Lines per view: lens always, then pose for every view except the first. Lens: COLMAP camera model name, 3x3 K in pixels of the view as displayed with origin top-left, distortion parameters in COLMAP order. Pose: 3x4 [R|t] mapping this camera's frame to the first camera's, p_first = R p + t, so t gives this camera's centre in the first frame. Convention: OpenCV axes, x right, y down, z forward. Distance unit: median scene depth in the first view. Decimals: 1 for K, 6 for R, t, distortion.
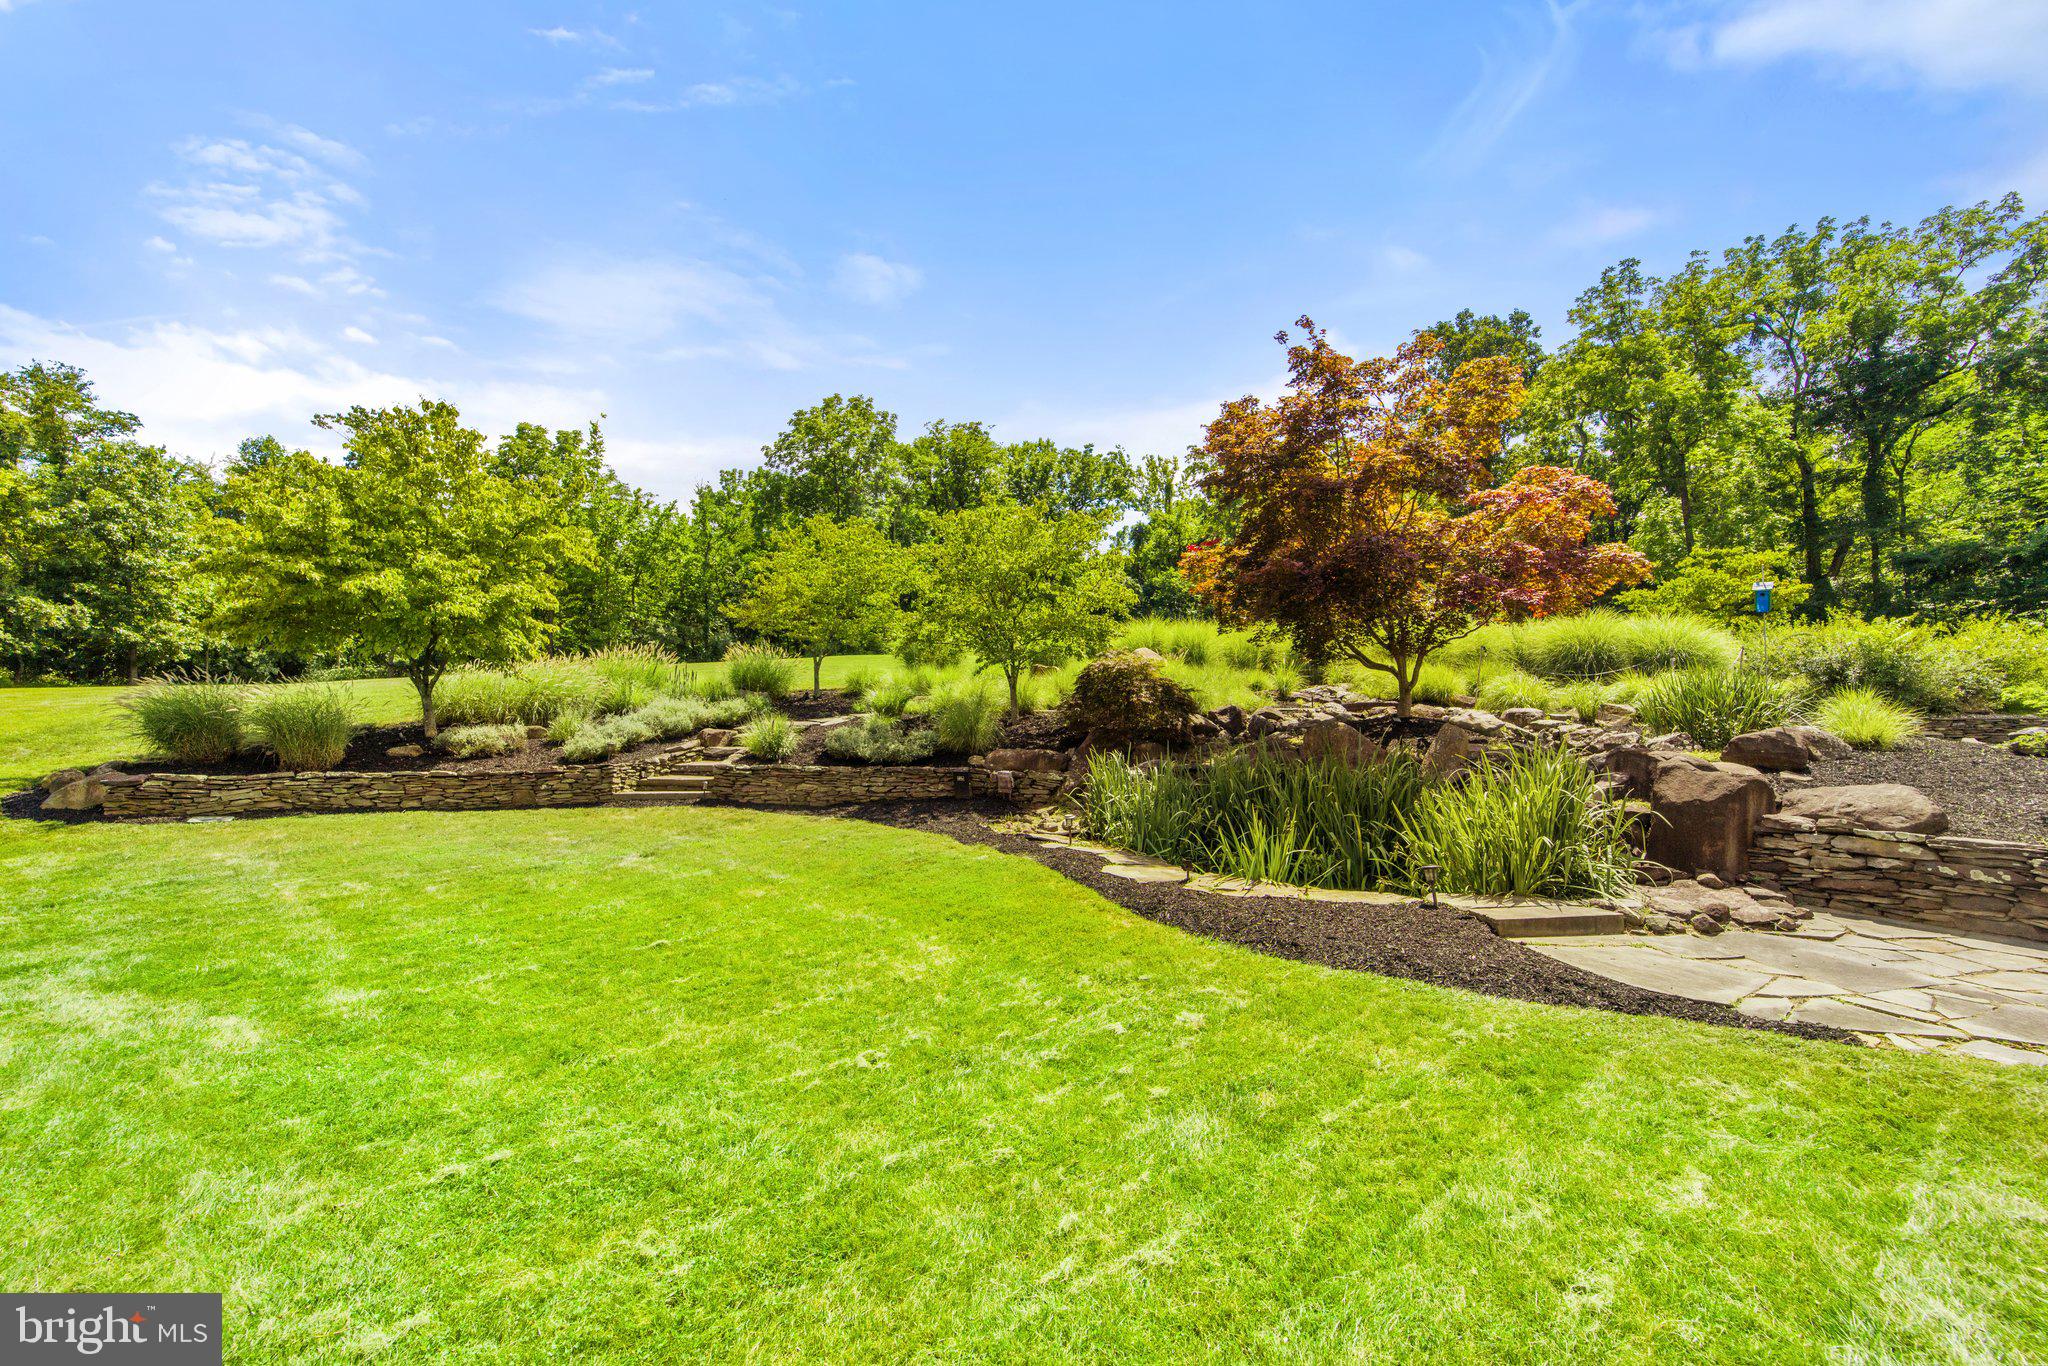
lens RADIAL K [[838.9, 0, 997.4], [0, 838.9, 686.9], [0, 0, 1]] dist [0.003934, -0.001297]
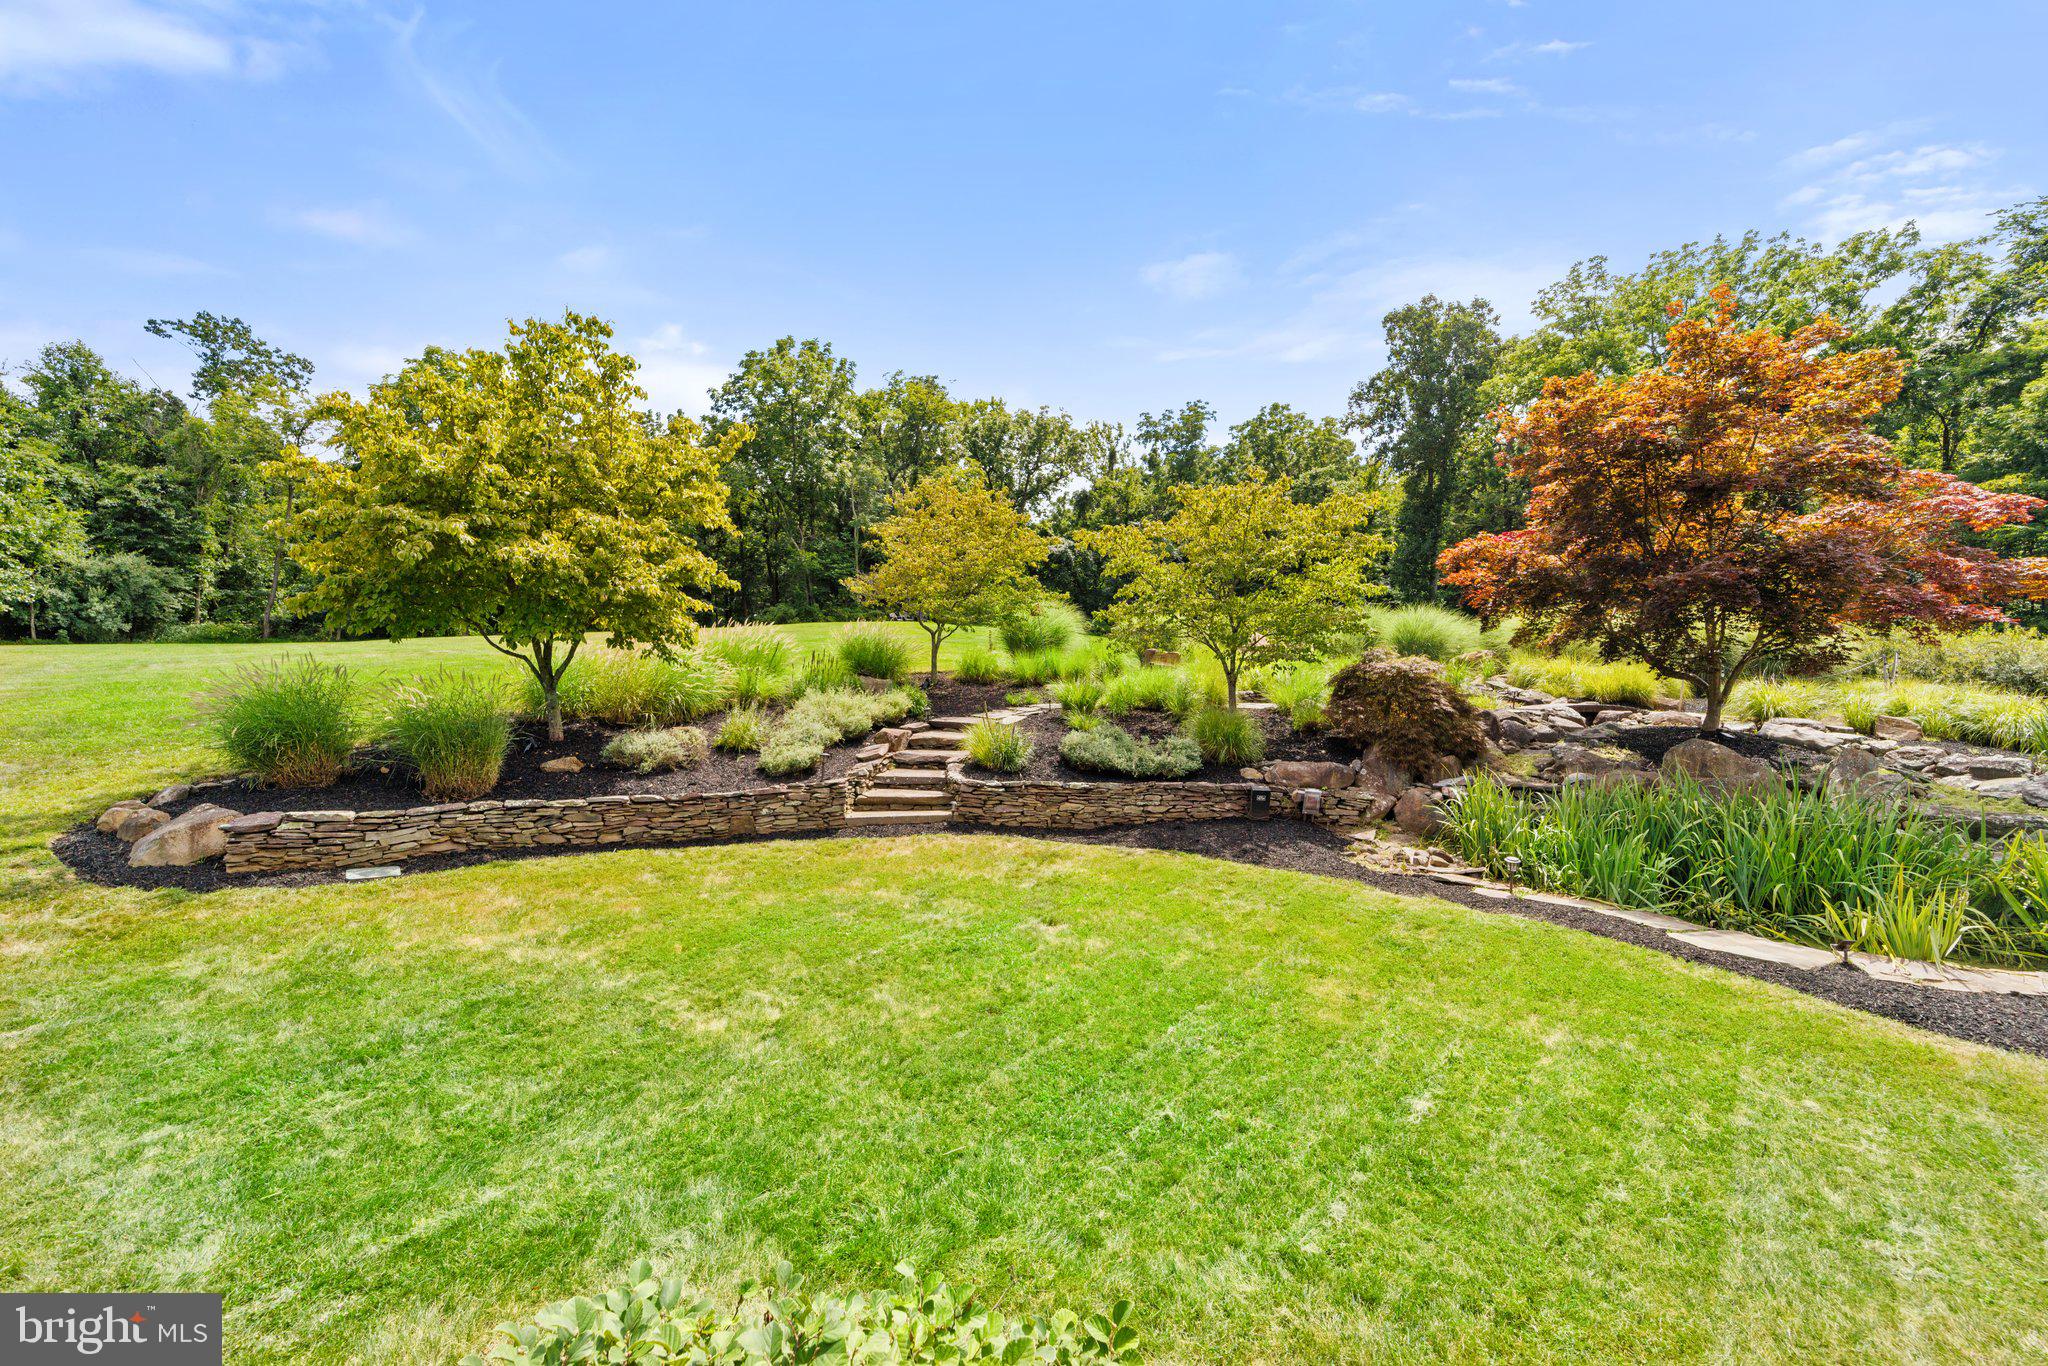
lens RADIAL K [[838.9, 0, 1016.6], [0, 838.9, 700.1], [0, 0, 1]] dist [0.003934, -0.001297]
pose [[0.990103, 0.007170, 0.140163, -0.397584], [-0.015493, 0.998174, 0.058385, -0.037815], [-0.139488, -0.059979, 0.988406, 0.165652]]
